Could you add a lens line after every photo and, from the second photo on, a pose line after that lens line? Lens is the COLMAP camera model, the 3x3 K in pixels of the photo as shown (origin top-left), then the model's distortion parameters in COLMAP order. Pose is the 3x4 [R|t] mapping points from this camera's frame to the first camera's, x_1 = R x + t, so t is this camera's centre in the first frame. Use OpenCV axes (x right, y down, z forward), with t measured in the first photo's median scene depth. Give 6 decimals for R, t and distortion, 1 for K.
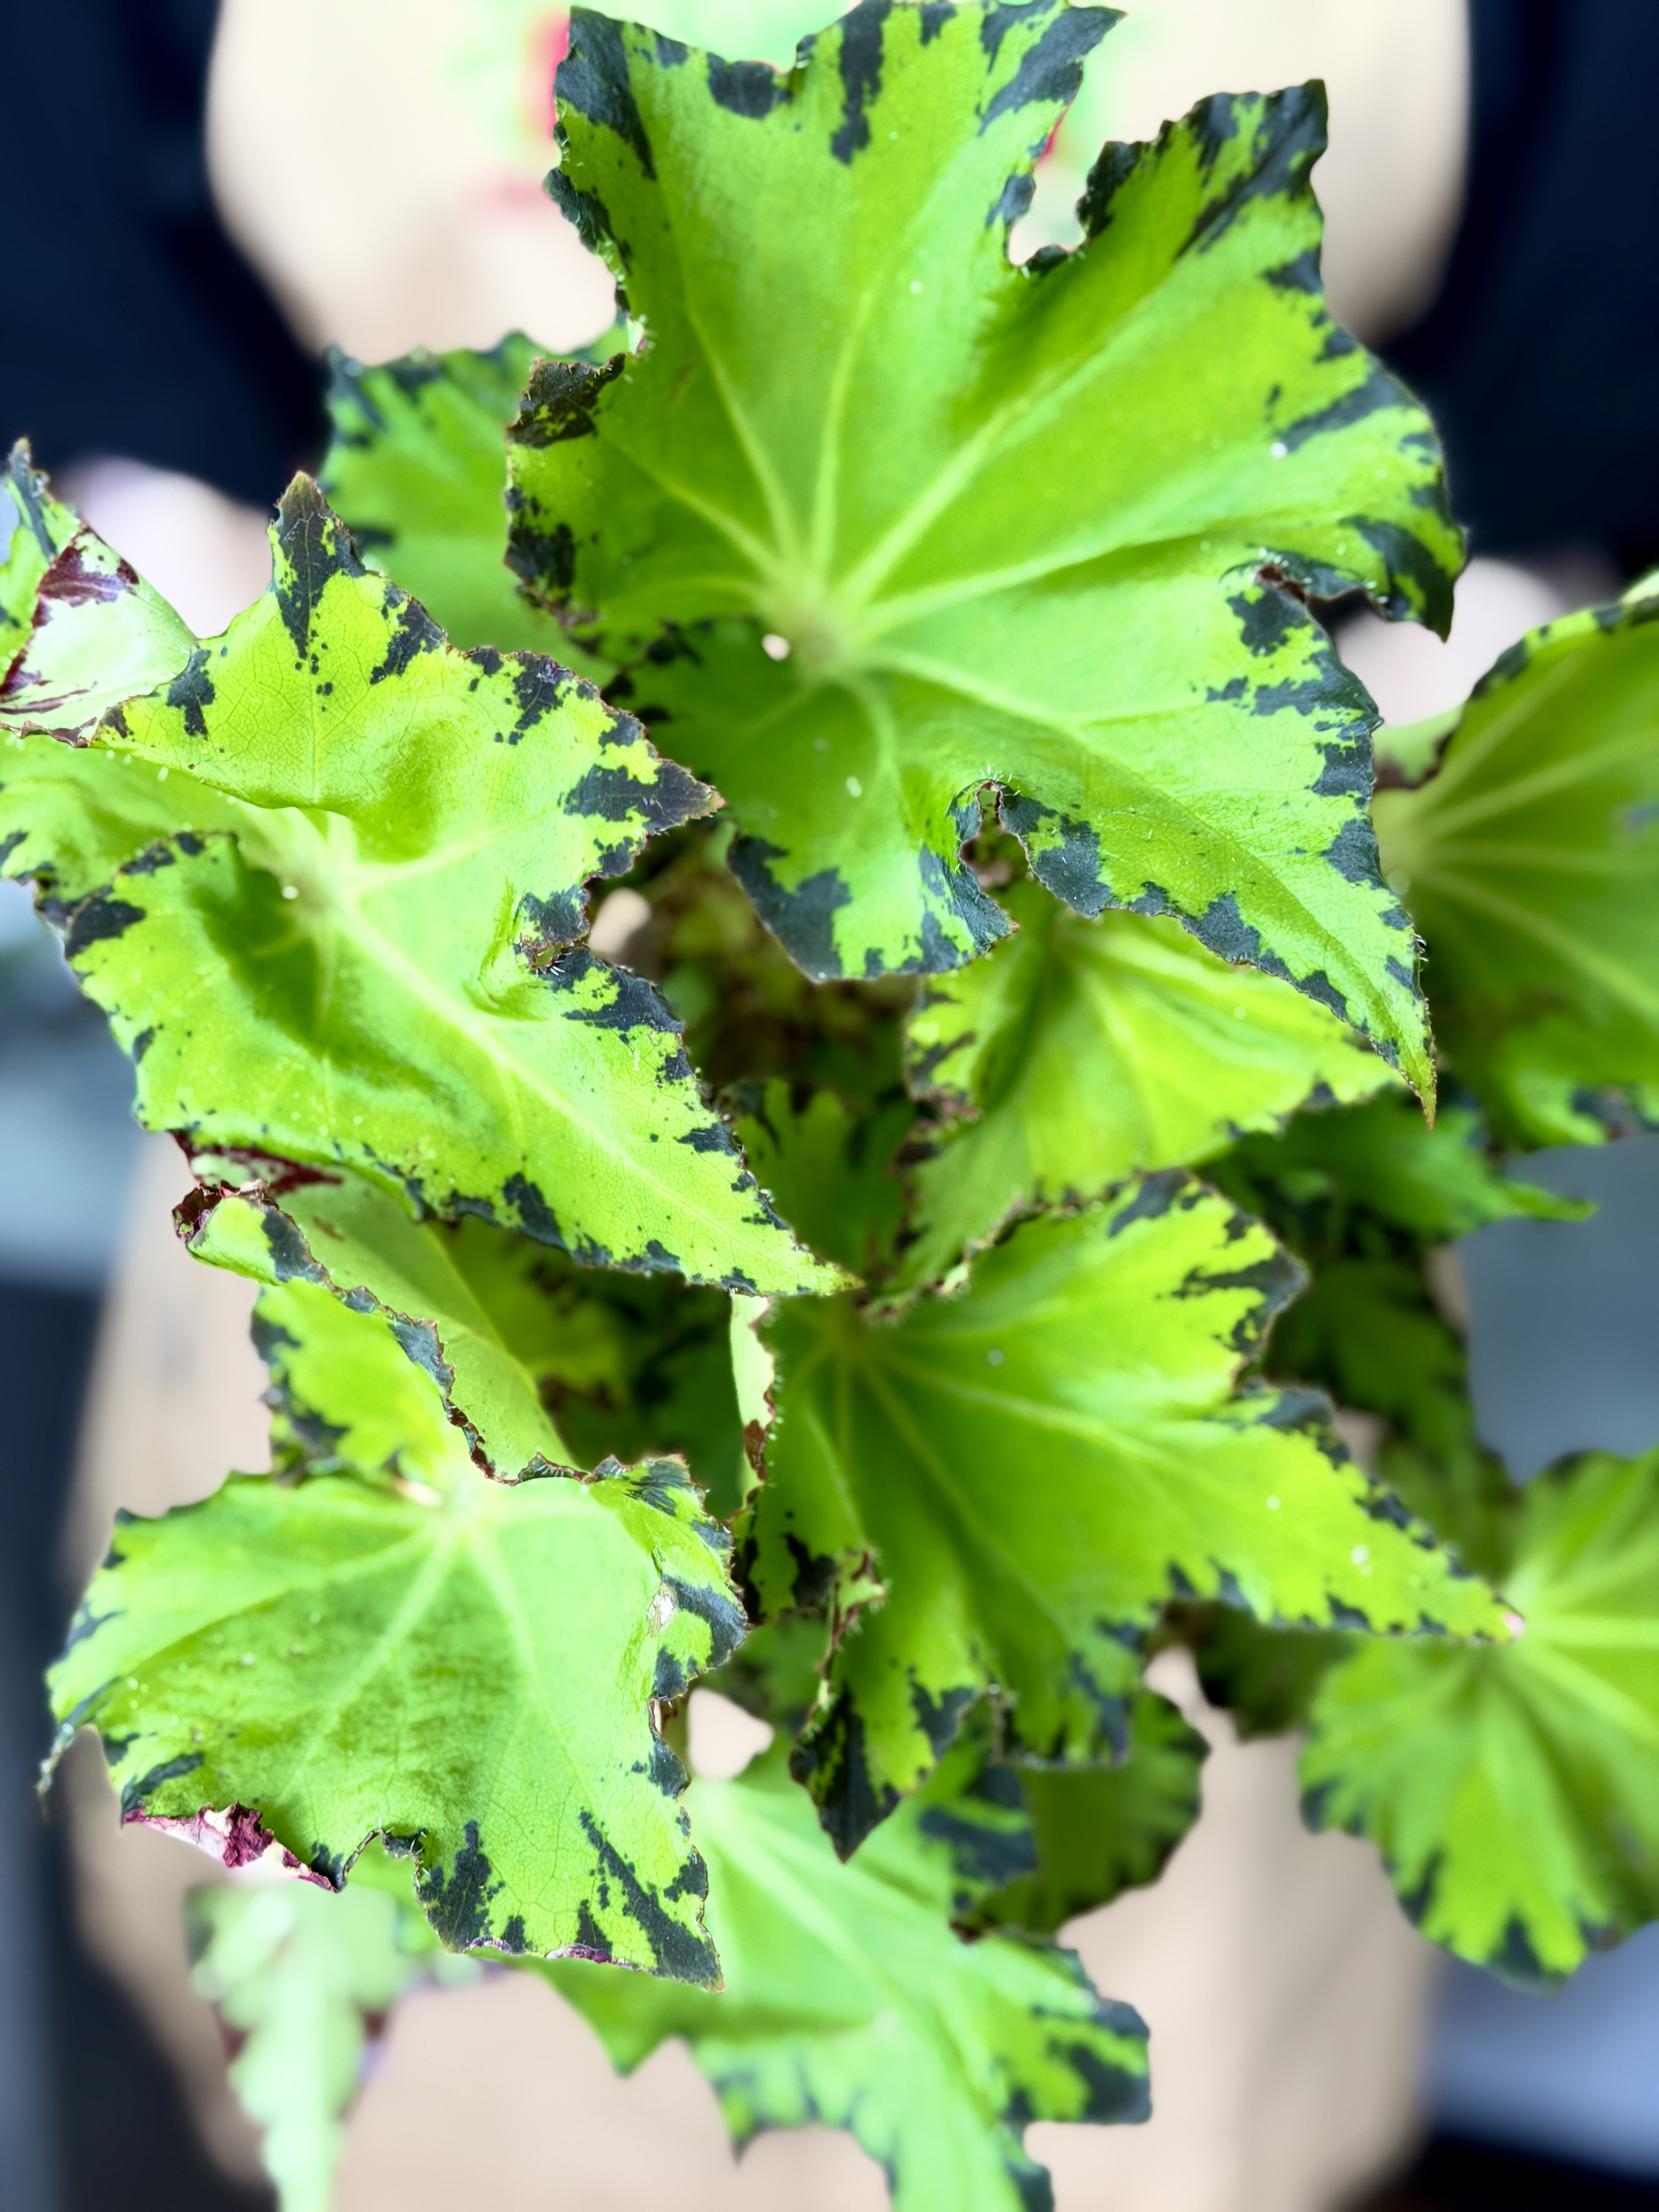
lens RADIAL K [[3069.5, 0, 829.3], [0, 3069.5, 1042.2], [0, 0, 1]] dist [0.000260, -0.029559]
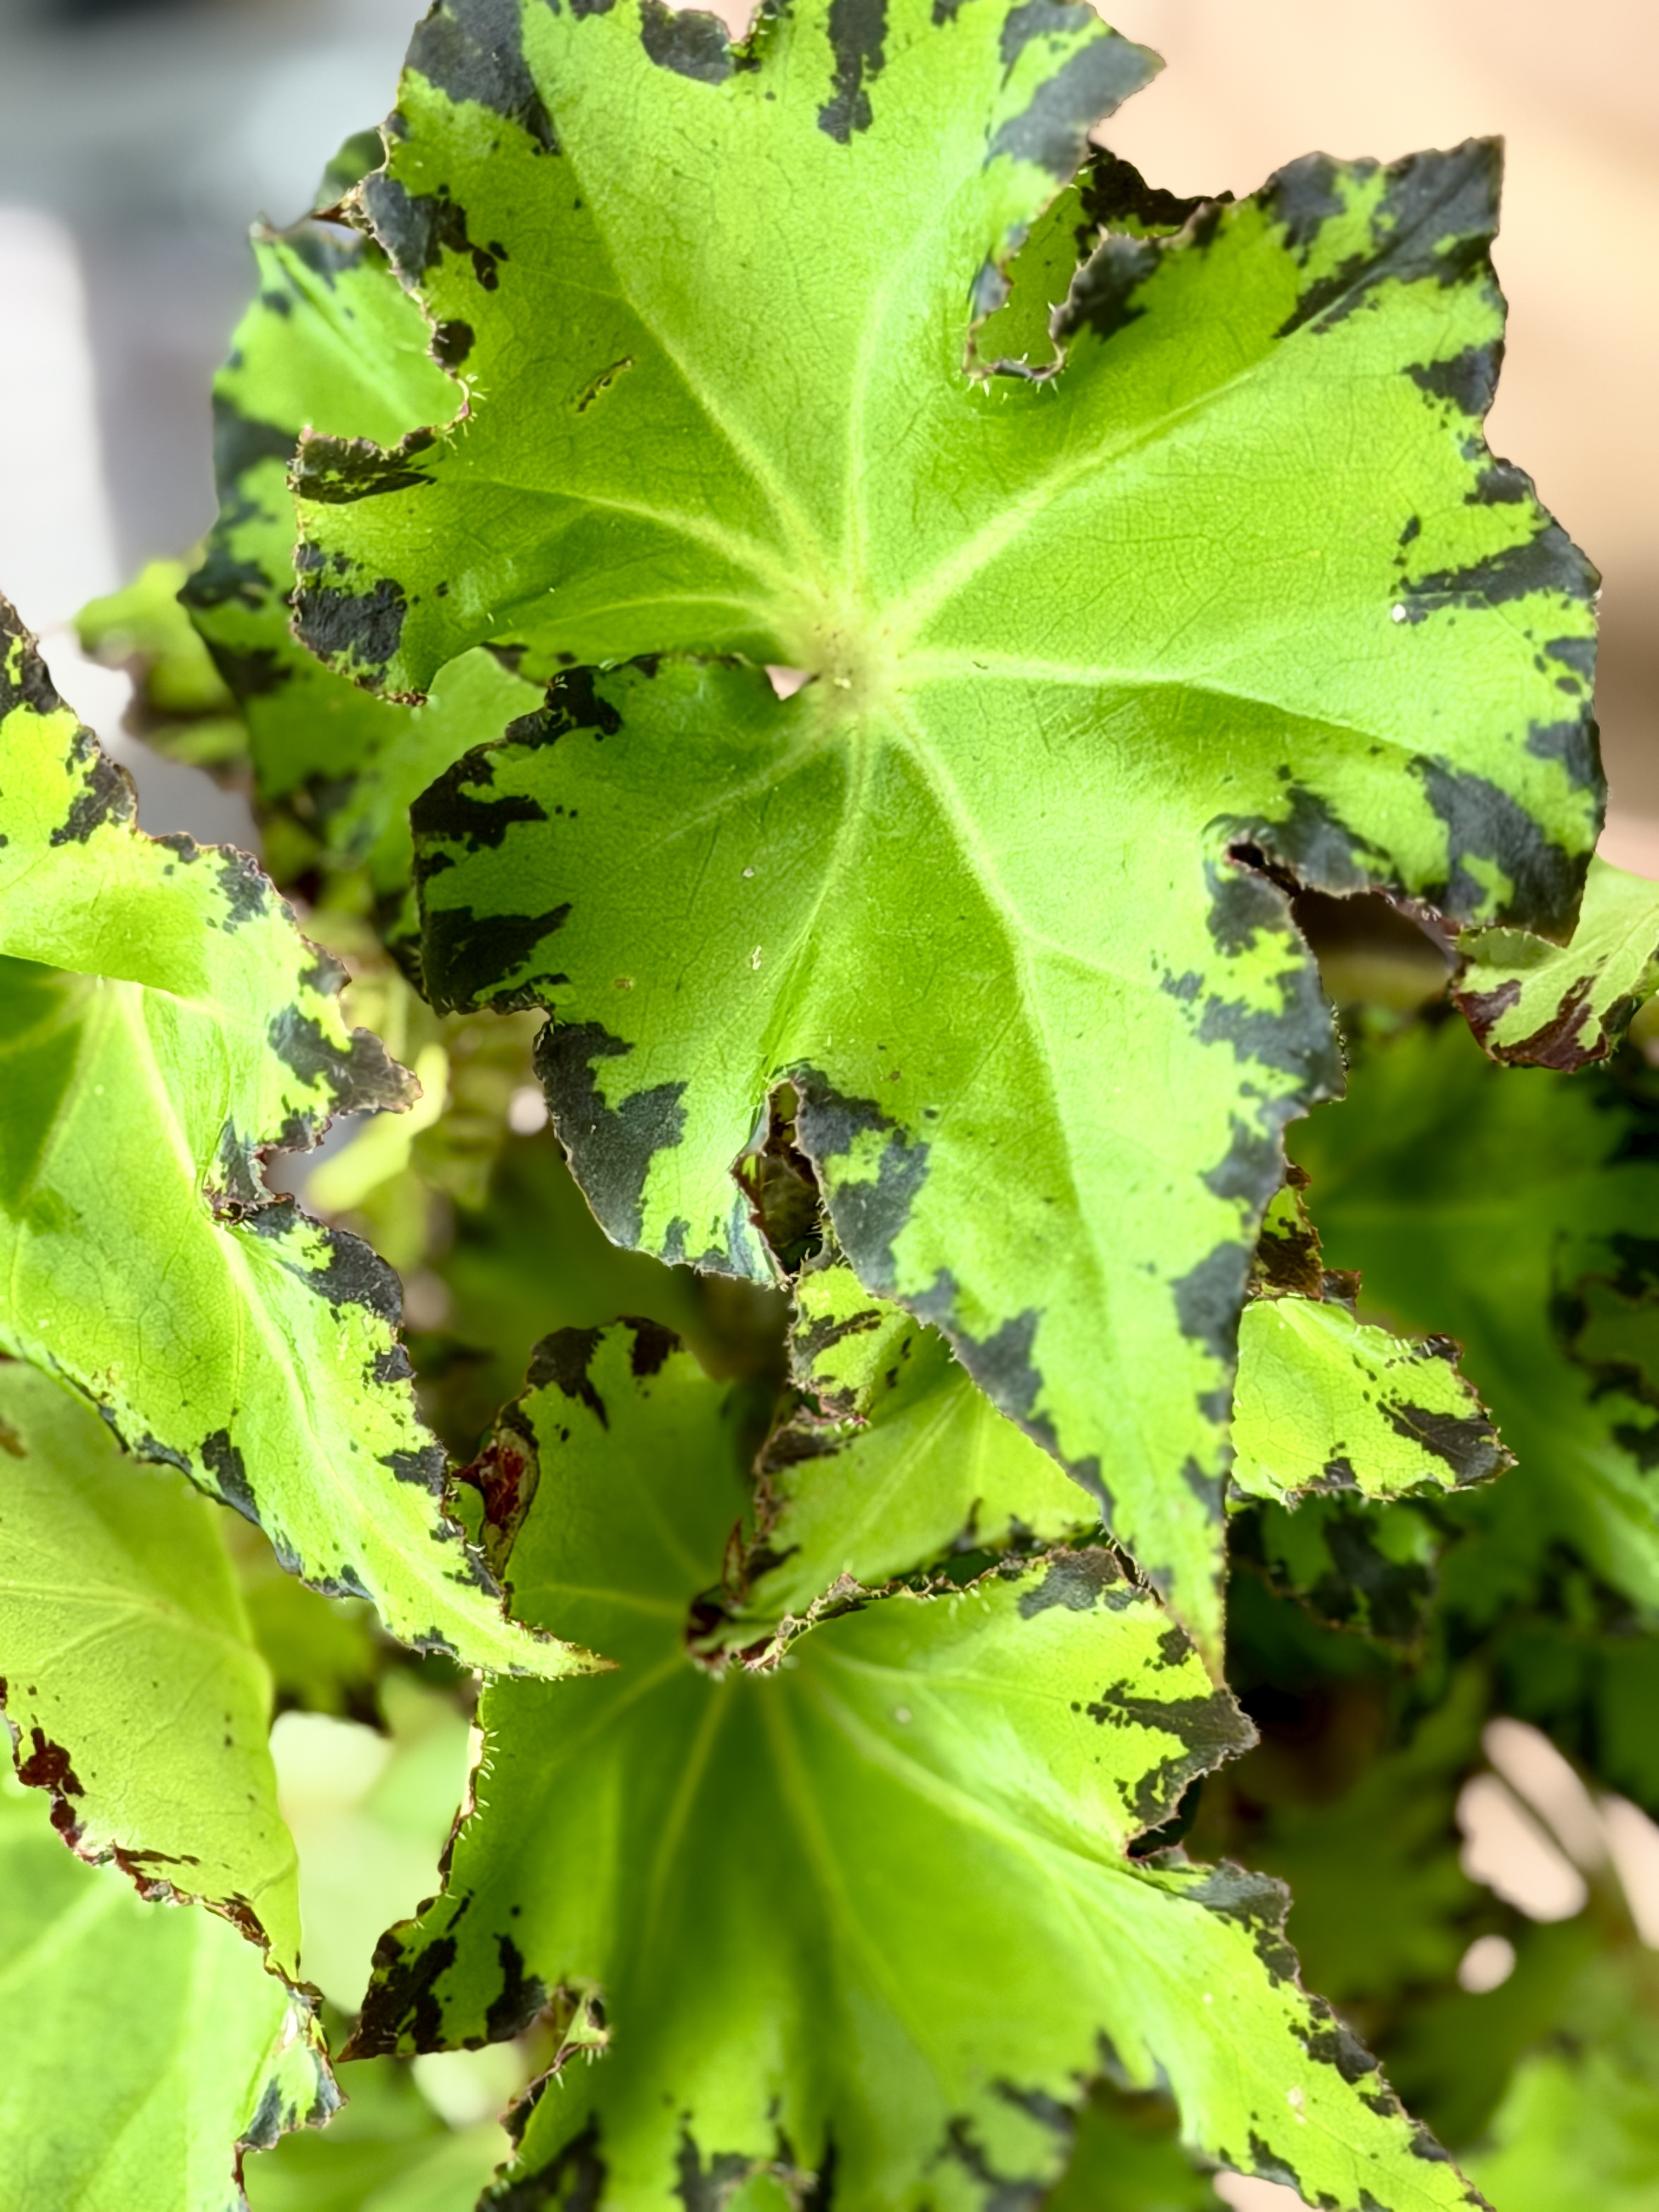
lens RADIAL K [[6415.6, 0, 829.5], [0, 6415.6, 1106.0], [0, 0, 1]] dist [-1.503949, 34.225035]
pose [[0.954909, 0.180739, -0.235547, 0.402240], [-0.132715, 0.969530, 0.205909, -0.381834], [0.265586, -0.165364, 0.949800, -0.455340]]
